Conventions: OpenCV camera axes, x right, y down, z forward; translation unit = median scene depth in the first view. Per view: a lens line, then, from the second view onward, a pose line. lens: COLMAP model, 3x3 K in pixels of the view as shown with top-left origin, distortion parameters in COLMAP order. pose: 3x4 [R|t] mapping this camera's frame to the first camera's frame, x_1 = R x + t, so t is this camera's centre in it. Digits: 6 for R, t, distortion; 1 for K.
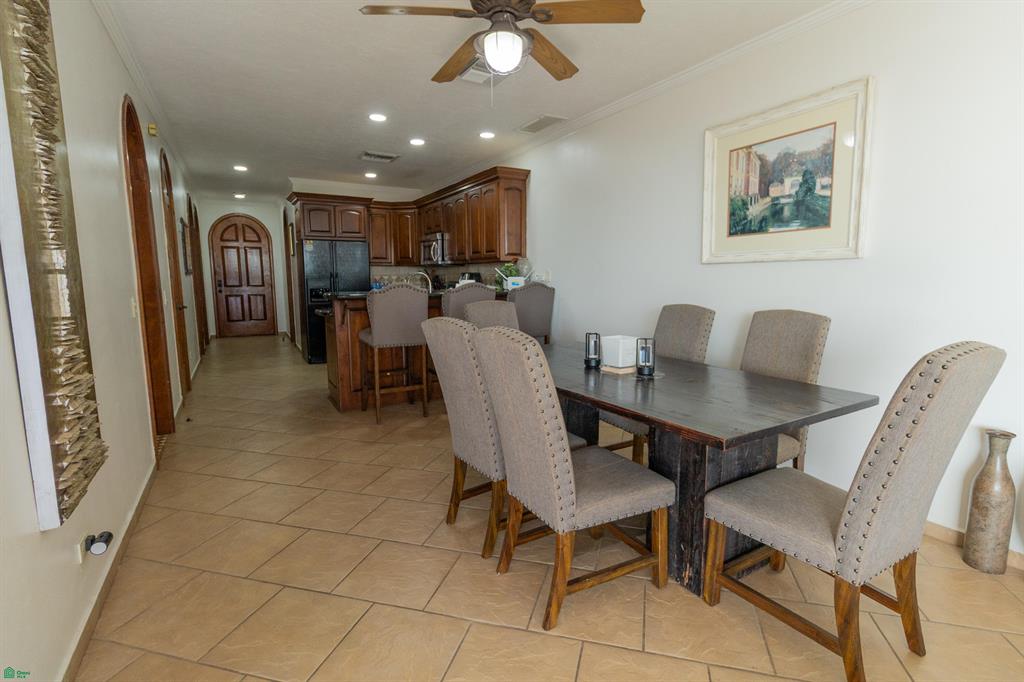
lens RADIAL K [[485.5, 0, 527.1], [0, 485.5, 339.6], [0, 0, 1]] dist [0.001658, 0.000473]
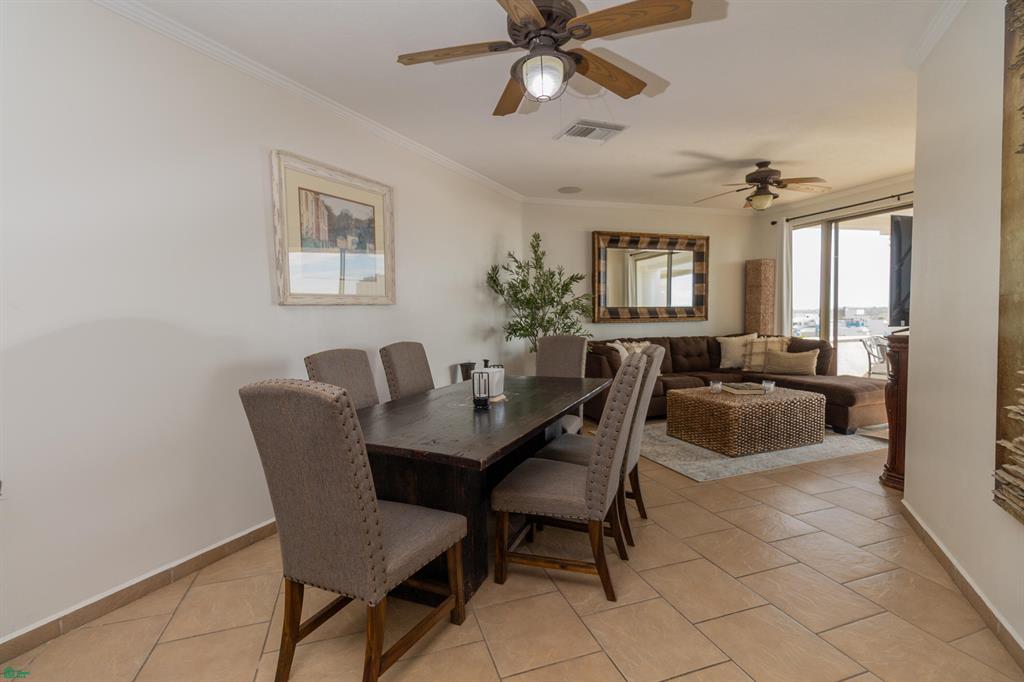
lens RADIAL K [[466.4, 0, 512.1], [0, 466.4, 342.9], [0, 0, 1]] dist [0.001365, 0.000235]
pose [[-0.535821, -0.041347, 0.843319, -0.589602], [0.132264, 0.982359, 0.132201, -0.156136], [-0.833908, 0.182377, -0.520899, 1.184722]]
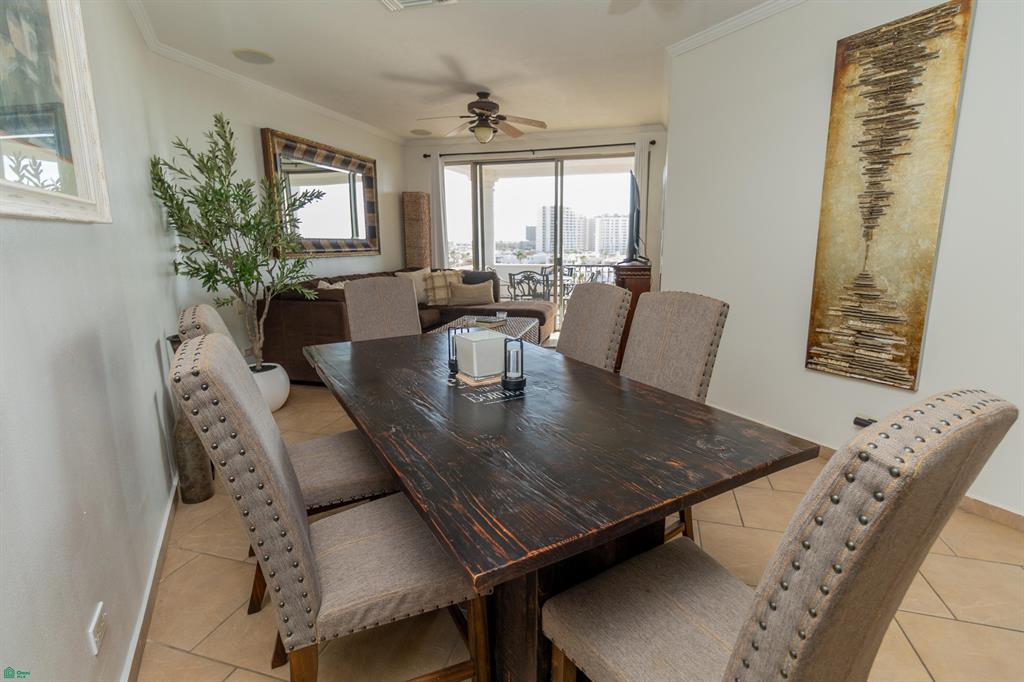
lens RADIAL K [[483.1, 0, 512.0], [0, 483.1, 341.0], [0, 0, 1]] dist [0.000024, 0.000018]
pose [[-0.999107, -0.003776, 0.042079, 0.087333], [0.010422, 0.943186, 0.332102, -0.184289], [-0.040942, 0.332244, -0.942304, 1.328890]]
